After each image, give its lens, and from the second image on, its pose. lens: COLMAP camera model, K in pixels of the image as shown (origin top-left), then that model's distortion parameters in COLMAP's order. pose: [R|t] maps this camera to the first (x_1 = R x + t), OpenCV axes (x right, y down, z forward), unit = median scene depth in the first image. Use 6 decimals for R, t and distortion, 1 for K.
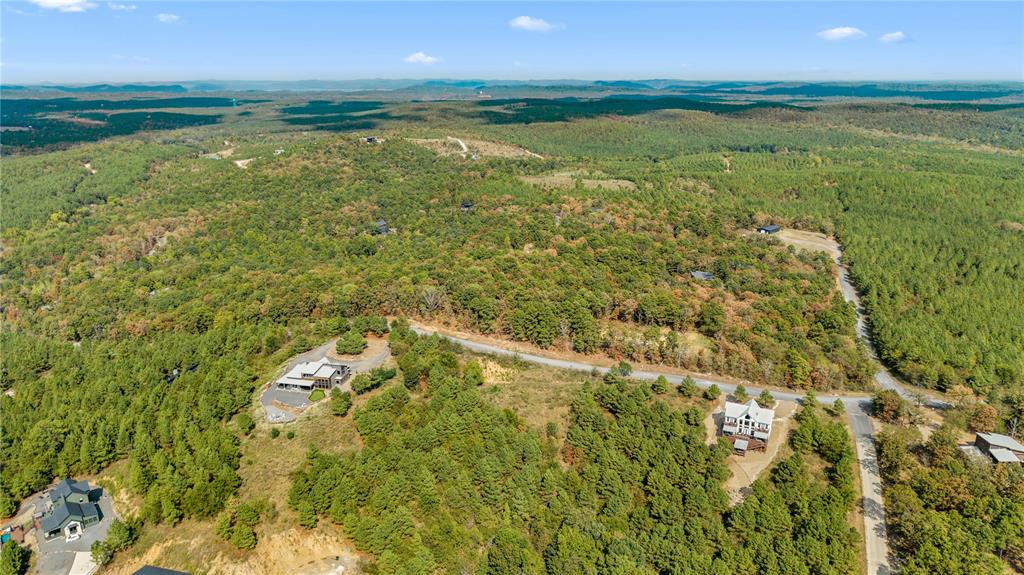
lens RADIAL K [[702.4, 0, 512.0], [0, 702.4, 287.5], [0, 0, 1]] dist [0.001815, -0.003106]
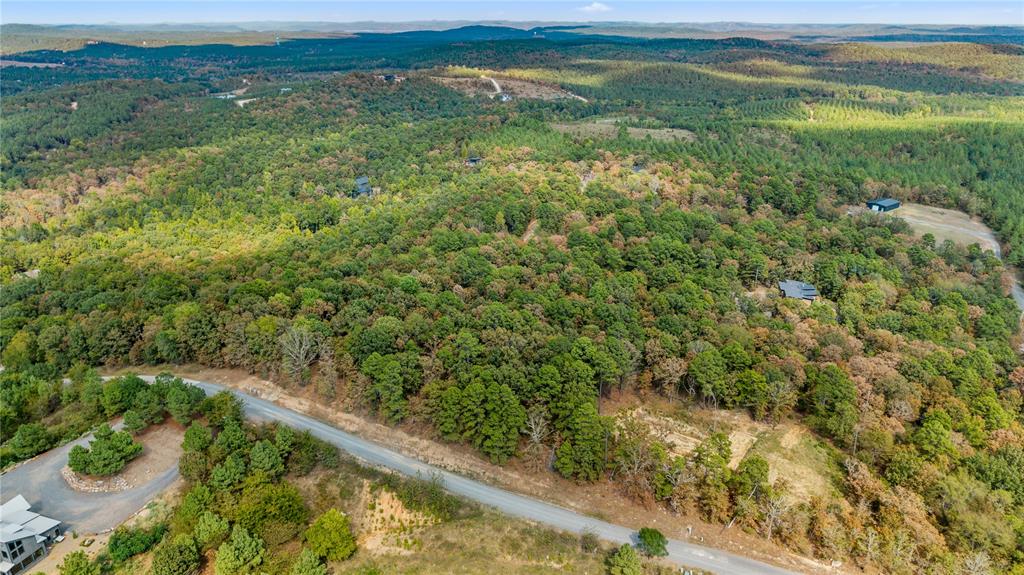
lens RADIAL K [[702.4, 0, 512.0], [0, 702.4, 287.5], [0, 0, 1]] dist [0.001815, -0.003106]
pose [[0.996815, 0.032374, -0.072875, 0.046953], [-0.026906, 0.996835, 0.074804, -0.041851], [0.075066, -0.072605, 0.994532, 0.261874]]
